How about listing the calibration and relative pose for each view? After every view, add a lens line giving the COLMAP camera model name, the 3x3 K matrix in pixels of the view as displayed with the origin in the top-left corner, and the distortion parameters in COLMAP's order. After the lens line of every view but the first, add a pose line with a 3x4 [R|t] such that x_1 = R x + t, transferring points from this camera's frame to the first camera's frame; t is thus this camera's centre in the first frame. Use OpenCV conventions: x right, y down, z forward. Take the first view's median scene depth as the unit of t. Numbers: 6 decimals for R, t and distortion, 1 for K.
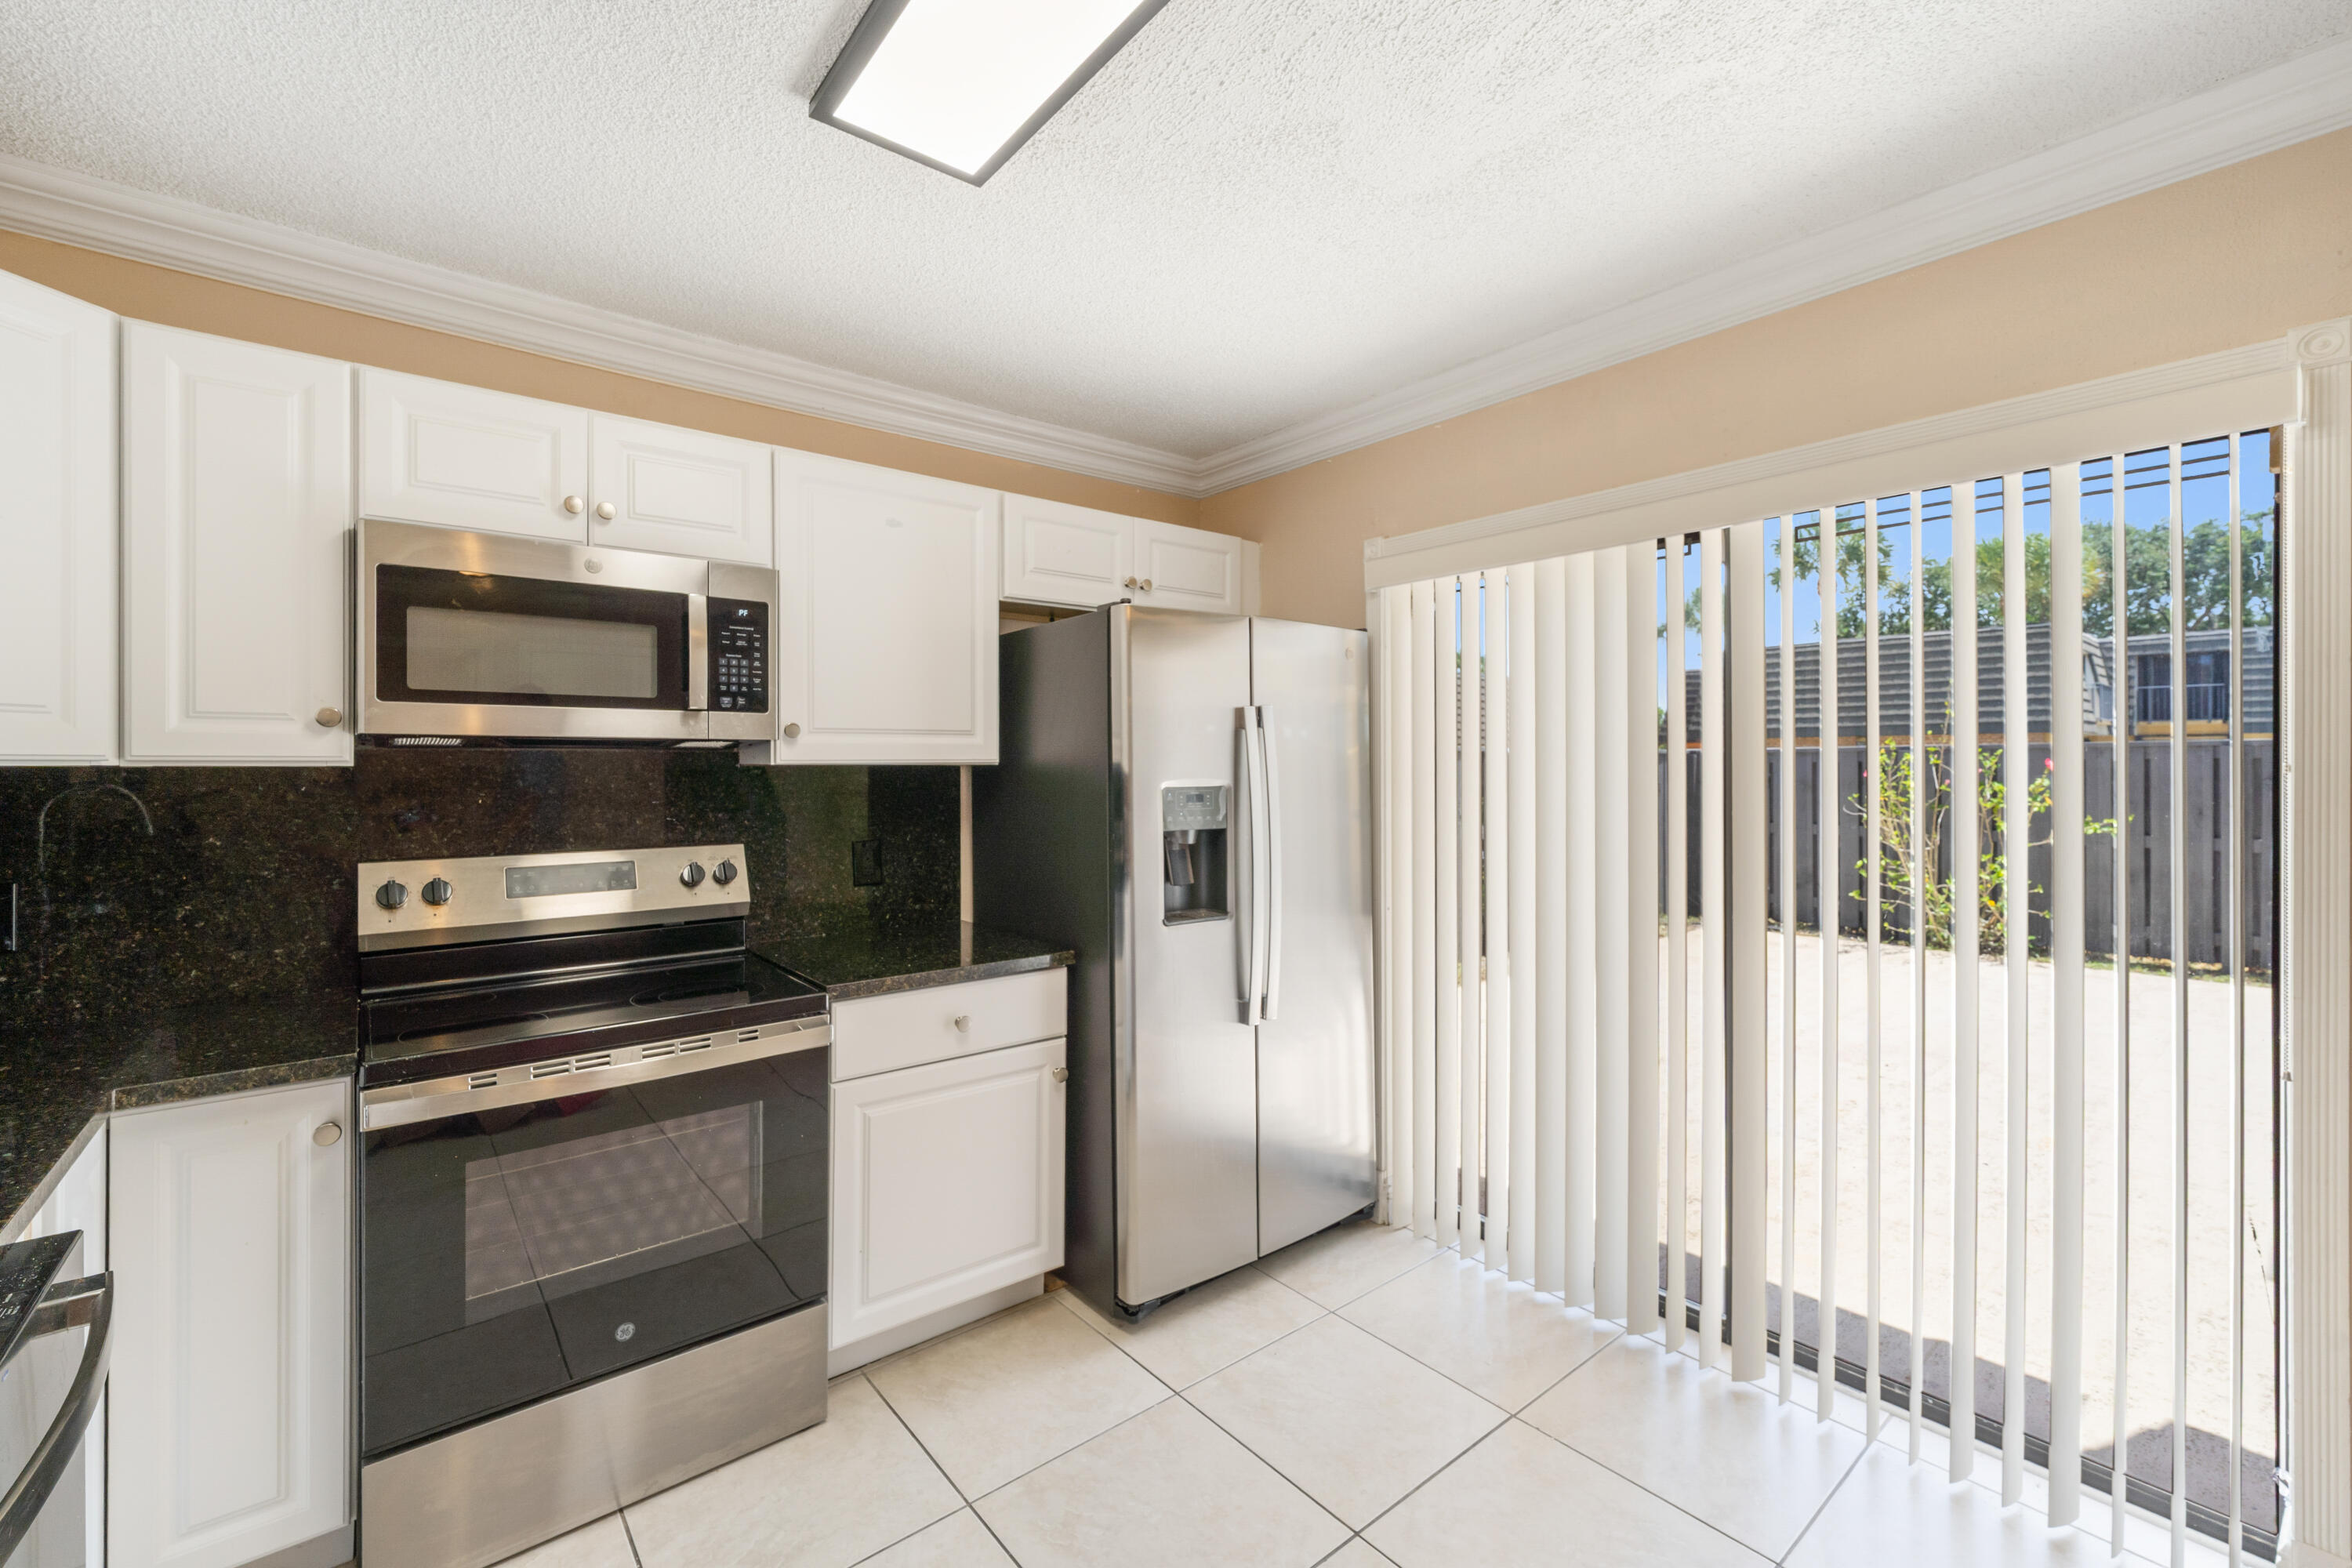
lens RADIAL K [[980.9, 0, 1173.6], [0, 980.9, 764.6], [0, 0, 1]] dist [-0.000964, 0.000032]
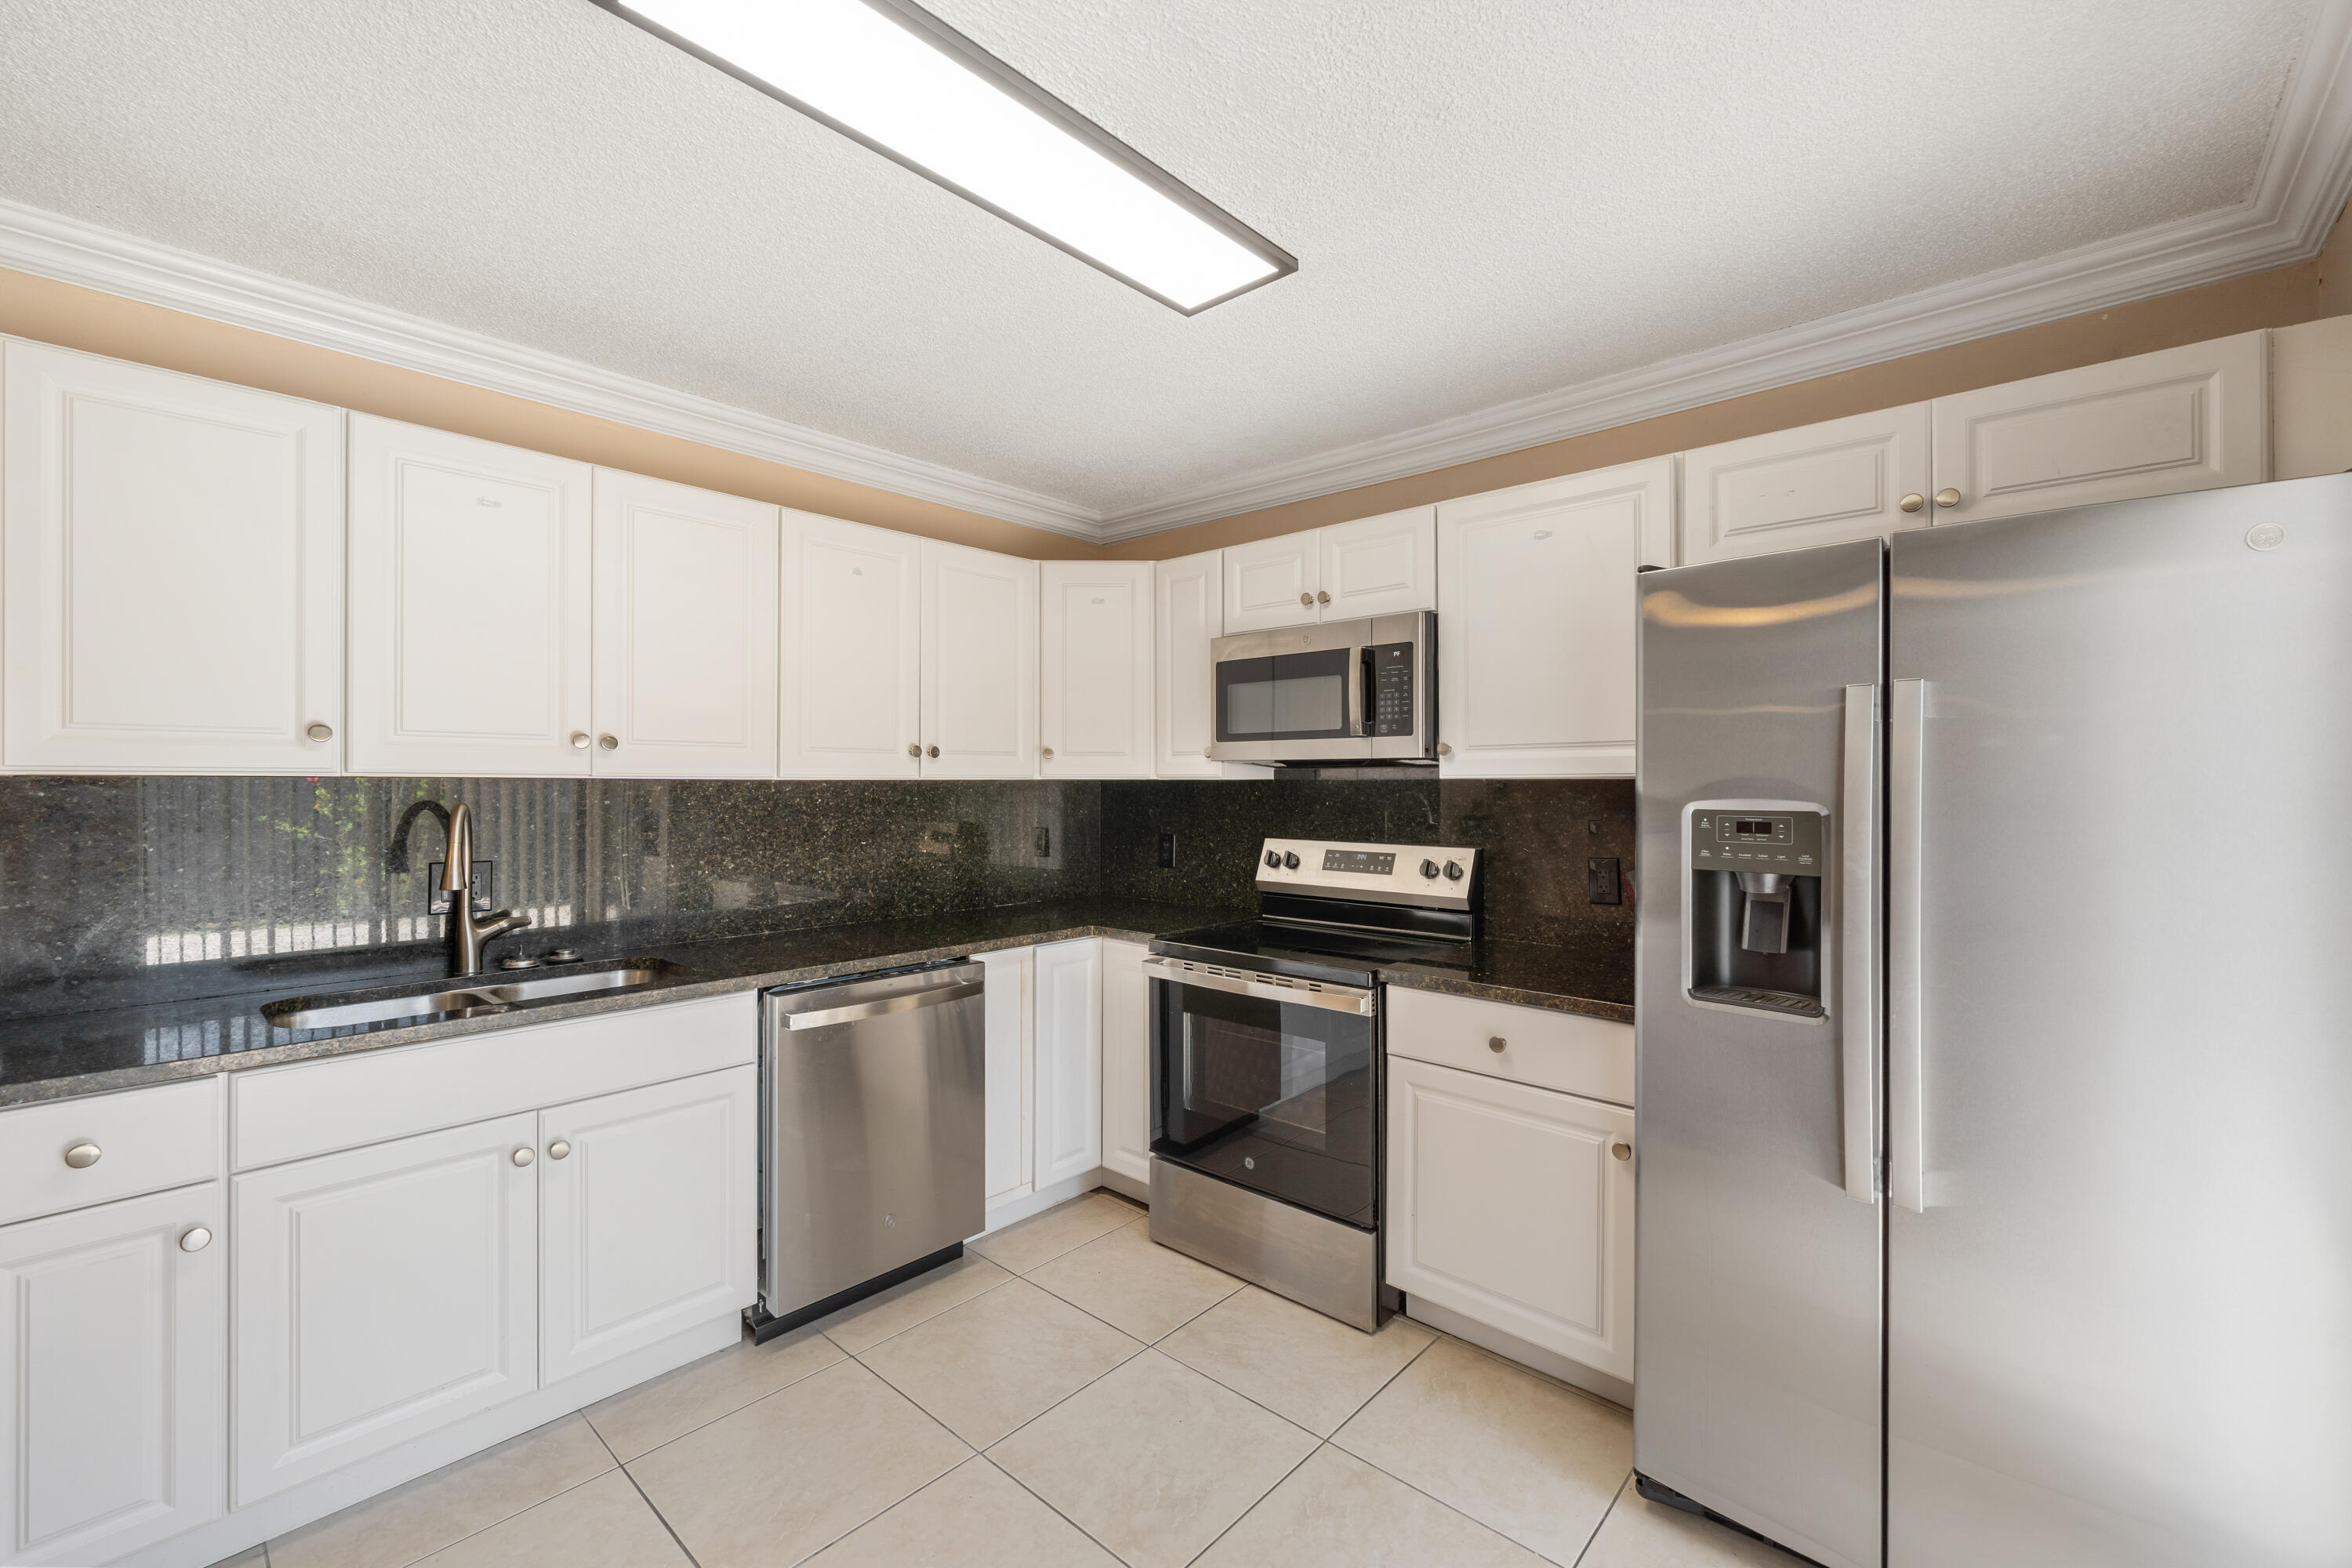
lens RADIAL K [[955.9, 0, 1181.4], [0, 955.9, 780.4], [0, 0, 1]] dist [-0.002419, 0.000353]
pose [[0.153784, 0.000735, -0.988104, 0.686310], [0.001669, 0.999998, 0.001003, 0.000285], [0.988103, -0.001804, 0.153782, 0.550407]]
